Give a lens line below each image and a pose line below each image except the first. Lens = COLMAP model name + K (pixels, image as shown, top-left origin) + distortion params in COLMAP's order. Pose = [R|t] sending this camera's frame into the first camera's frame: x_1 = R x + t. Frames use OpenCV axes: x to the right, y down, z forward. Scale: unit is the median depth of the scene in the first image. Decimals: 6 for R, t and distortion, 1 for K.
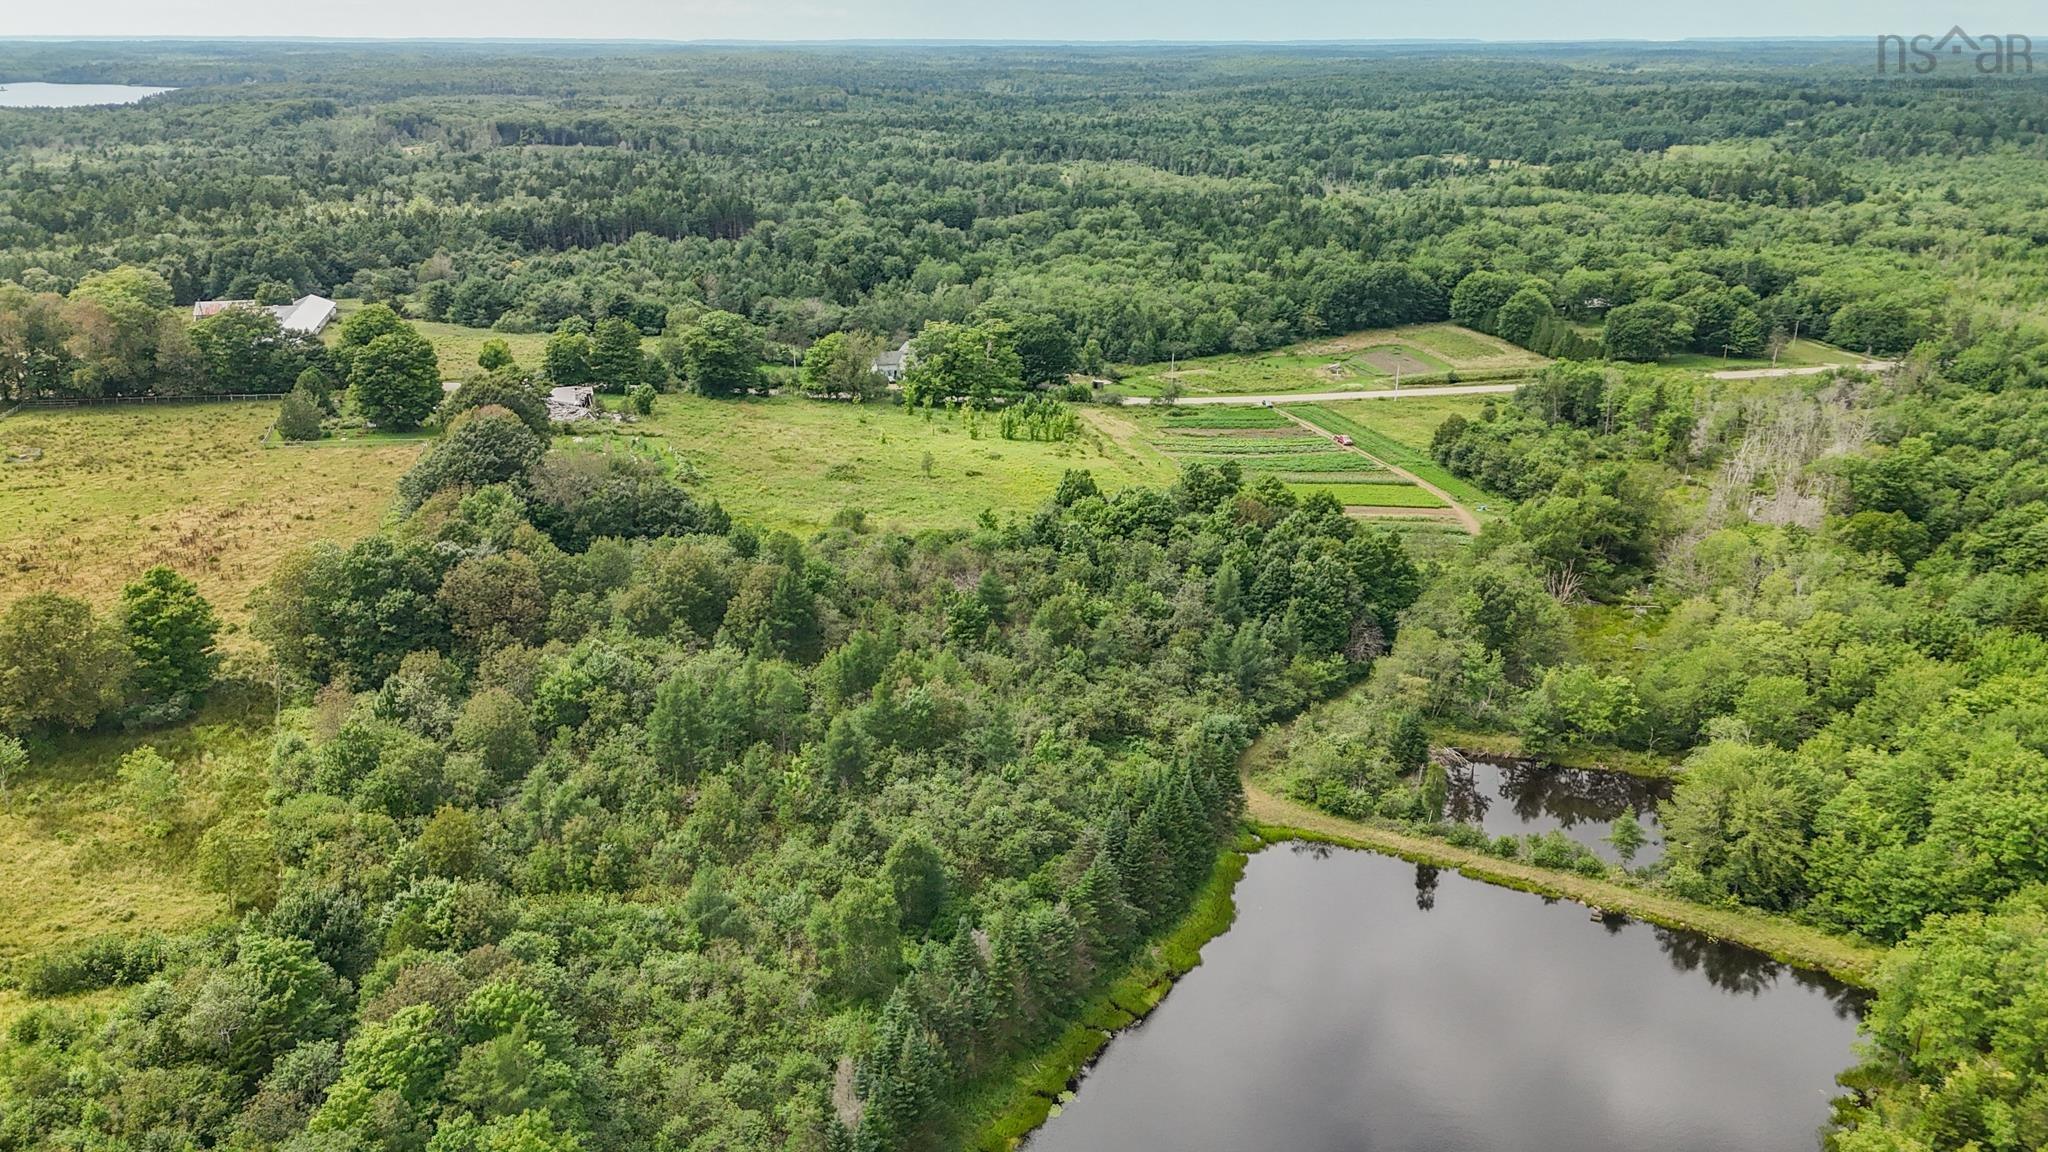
lens RADIAL K [[1553.7, 0, 1020.1], [0, 1553.7, 575.5], [0, 0, 1]] dist [0.080536, -0.071092]
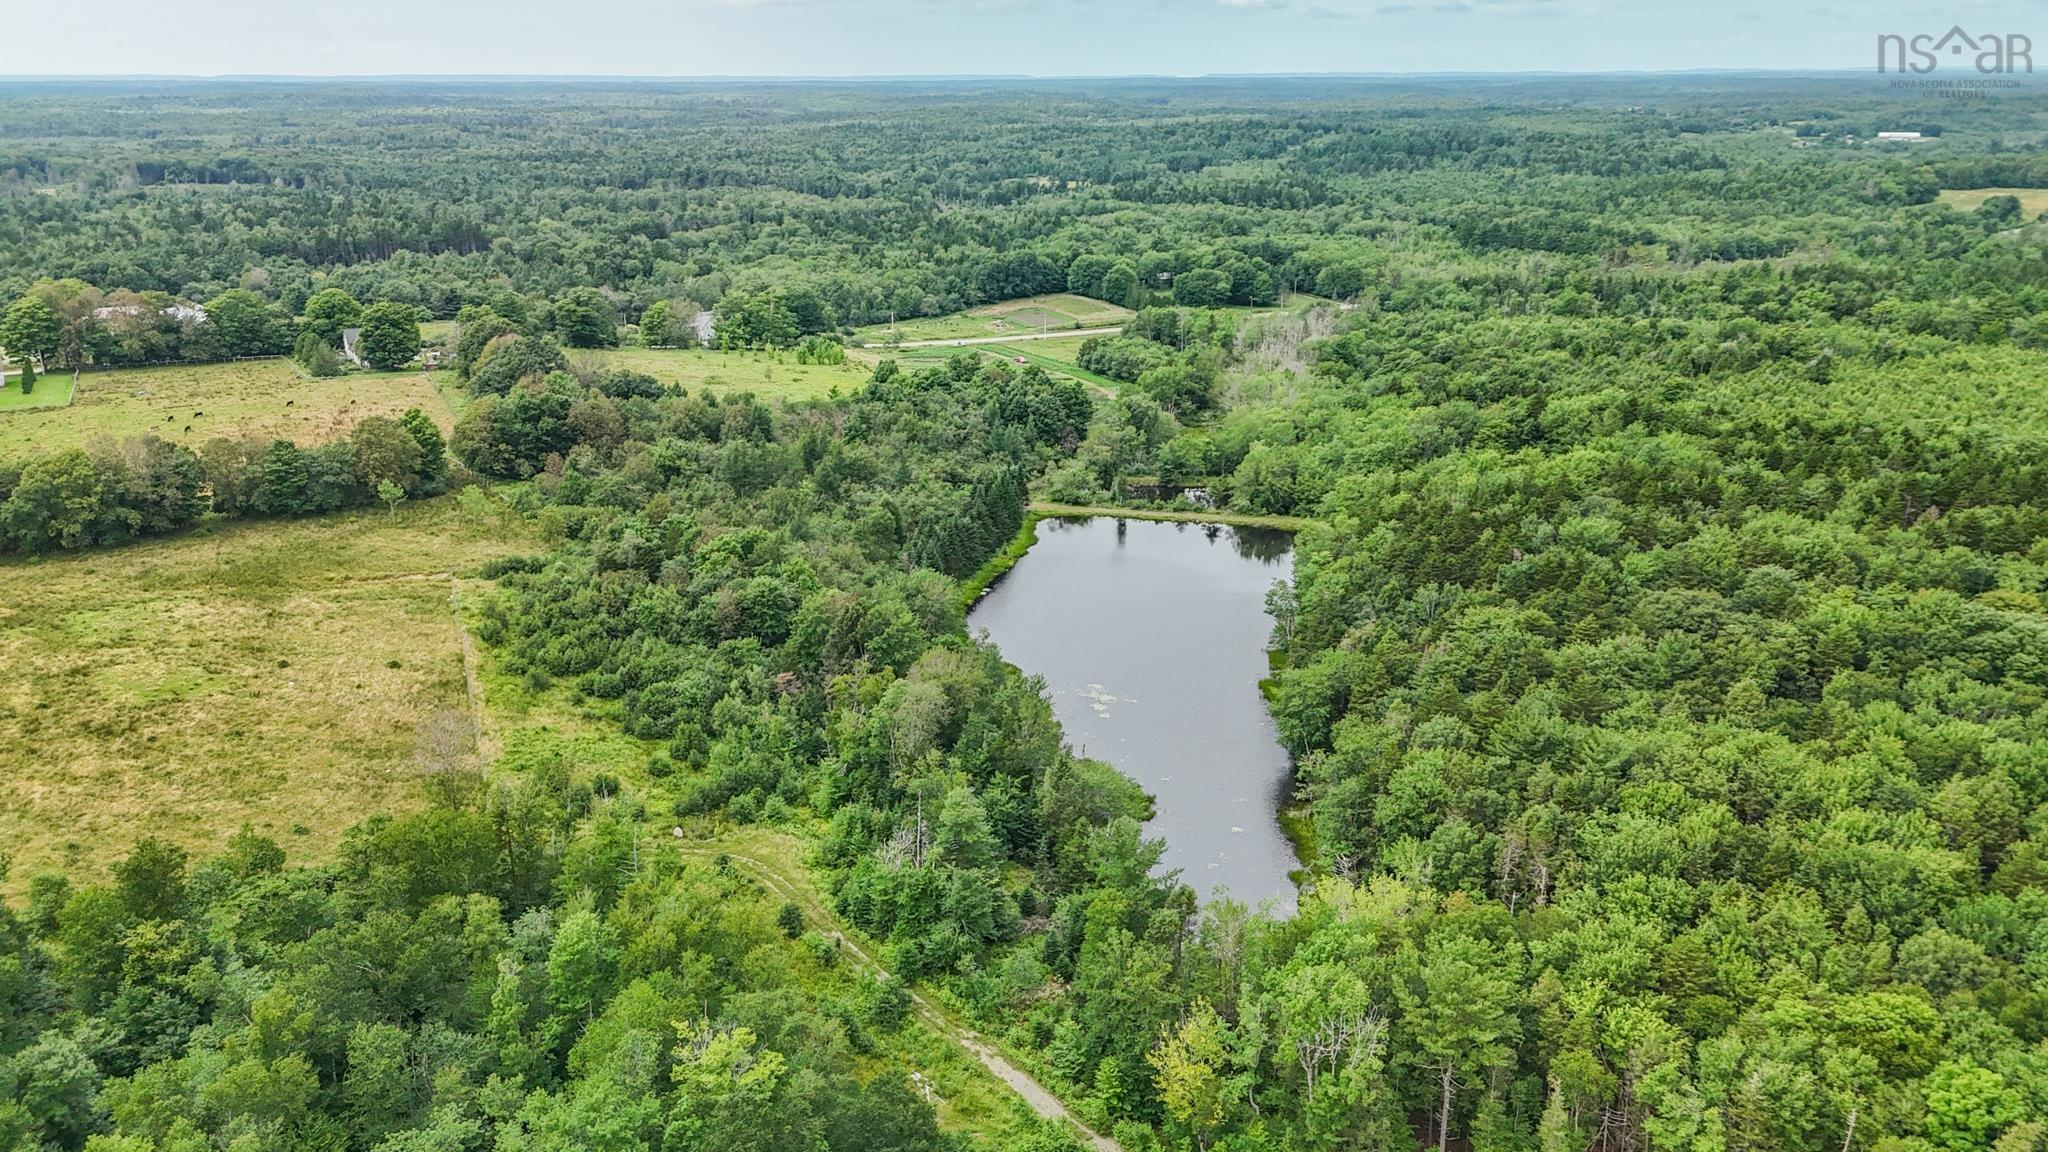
lens RADIAL K [[1528.4, 0, 1017.9], [0, 1528.4, 582.1], [0, 0, 1]] dist [0.085169, -0.083448]
pose [[0.965436, -0.087788, 0.245411, -0.124530], [0.090622, 0.995885, -0.000257, 0.090707], [-0.244378, 0.022488, 0.969419, -0.298466]]
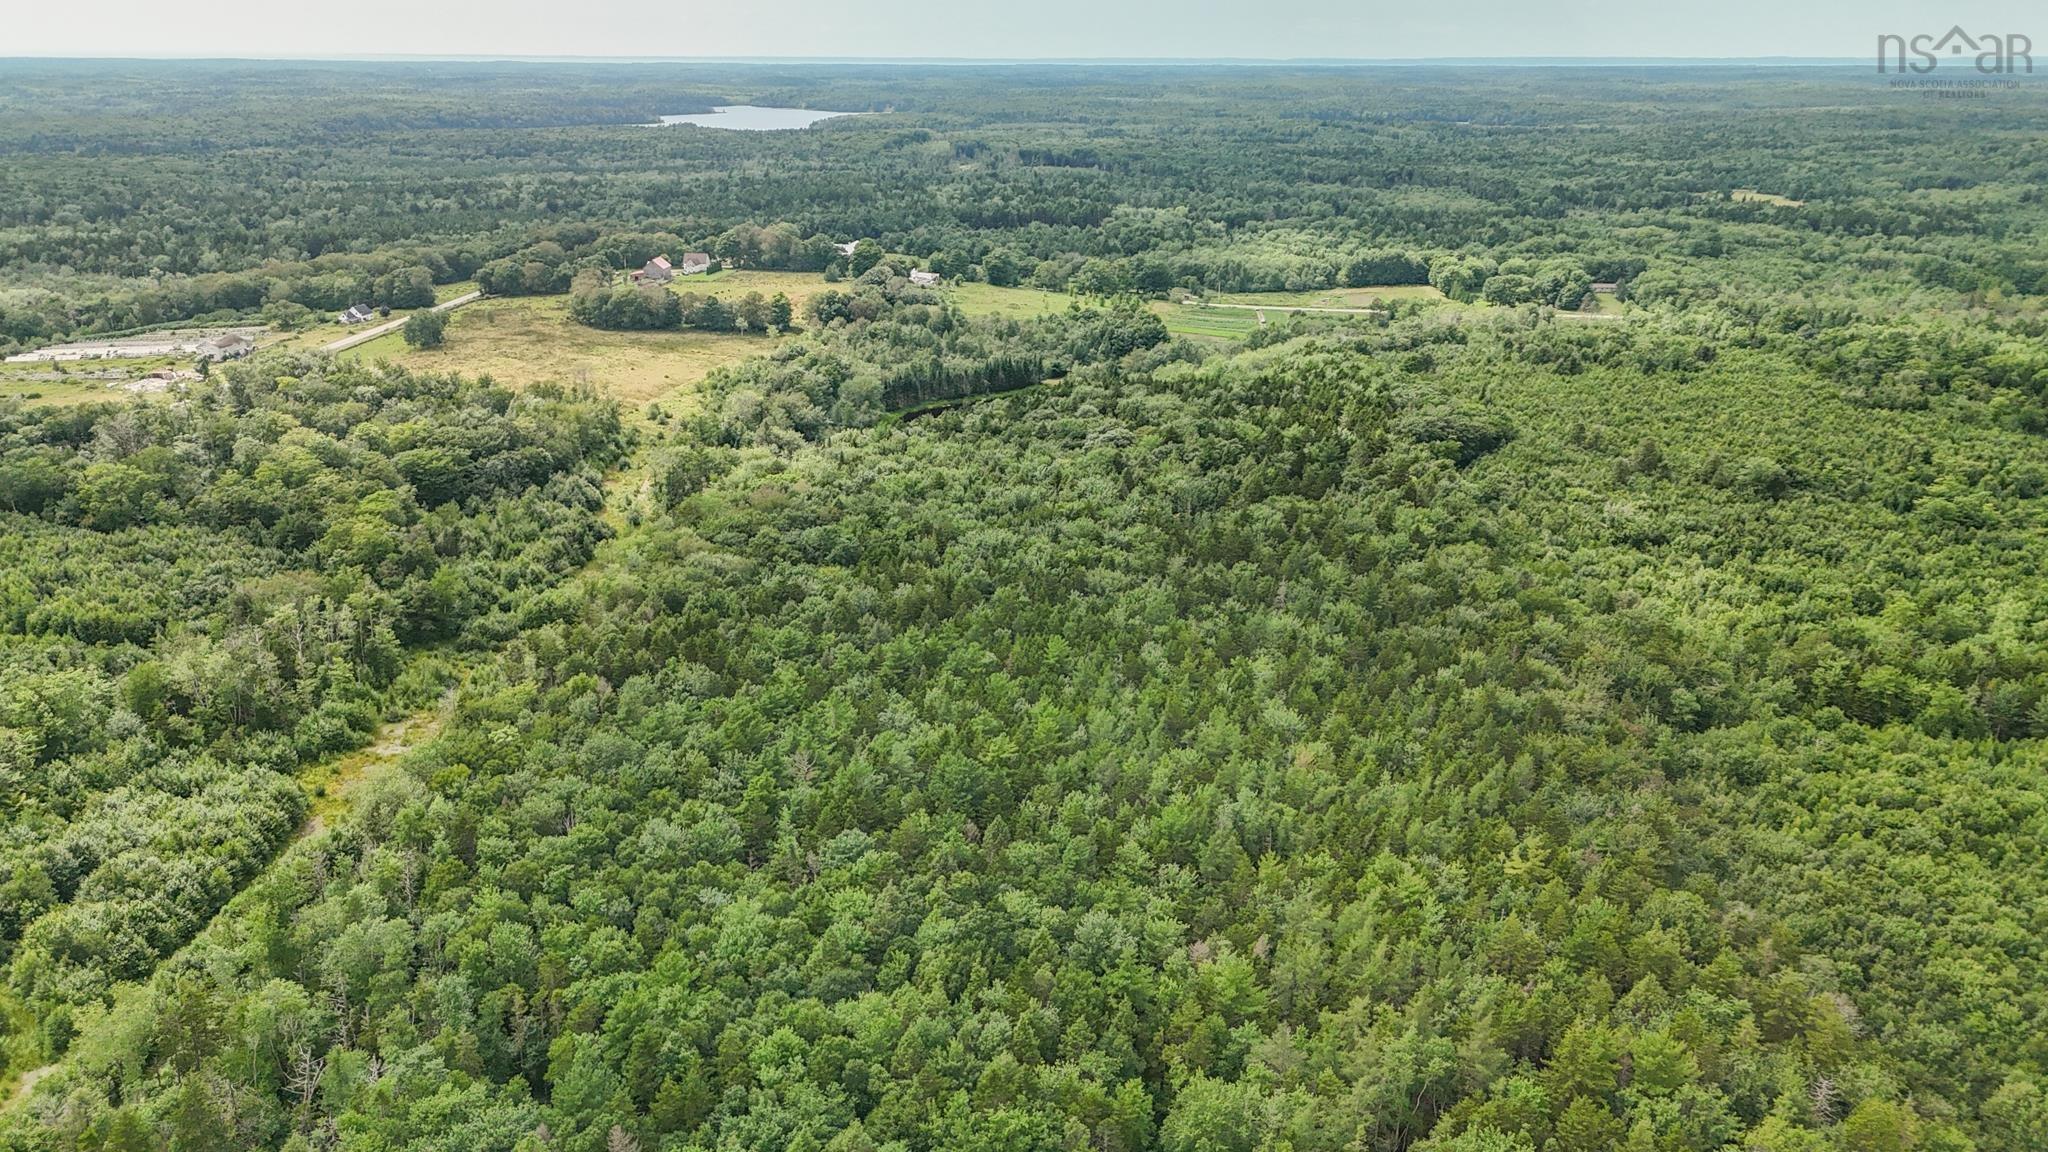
lens RADIAL K [[1541.6, 0, 1018.4], [0, 1541.6, 570.9], [0, 0, 1]] dist [0.081901, -0.069703]
pose [[0.934078, 0.117268, -0.337263, 0.477171], [-0.120301, 0.992665, 0.011969, 0.199059], [0.336193, 0.029393, 0.941334, -0.825996]]
